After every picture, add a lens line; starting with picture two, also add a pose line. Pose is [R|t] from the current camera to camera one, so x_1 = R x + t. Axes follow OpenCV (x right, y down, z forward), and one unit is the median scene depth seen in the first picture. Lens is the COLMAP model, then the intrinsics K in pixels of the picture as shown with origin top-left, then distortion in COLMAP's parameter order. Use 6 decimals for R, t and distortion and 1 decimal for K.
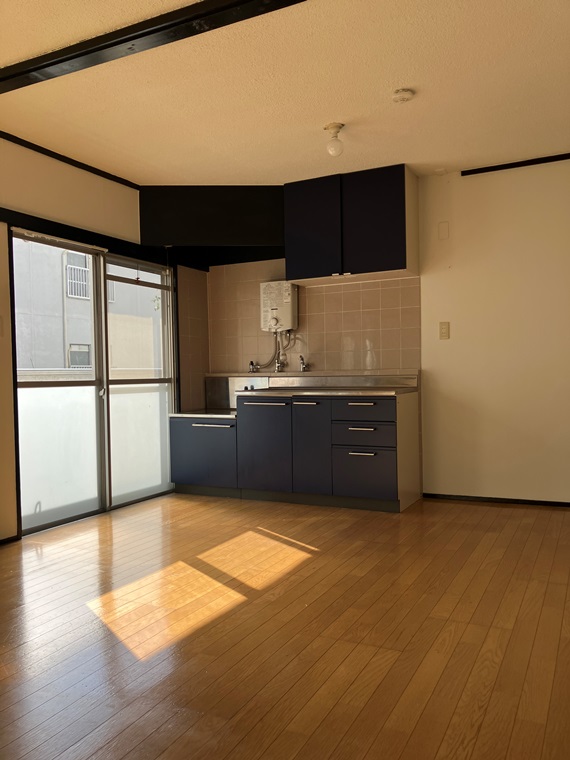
lens RADIAL K [[623.8, 0, 286.8], [0, 623.8, 381.0], [0, 0, 1]] dist [0.009494, 0.000636]
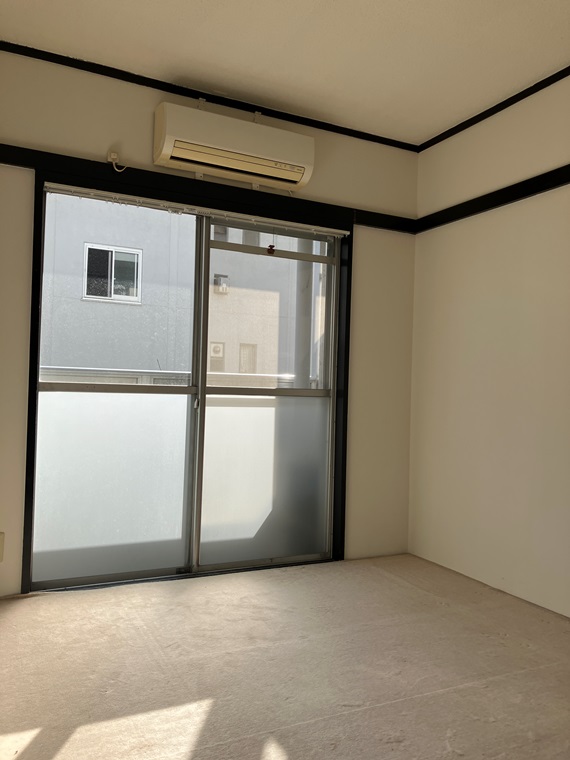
lens RADIAL K [[623.8, 0, 284.5], [0, 623.8, 384.7], [0, 0, 1]] dist [0.009494, 0.000636]
pose [[0.822920, 0.045972, -0.566294, 0.196277], [-0.049511, 0.998732, 0.009130, -0.015099], [0.565996, 0.020525, 0.824152, 0.454853]]
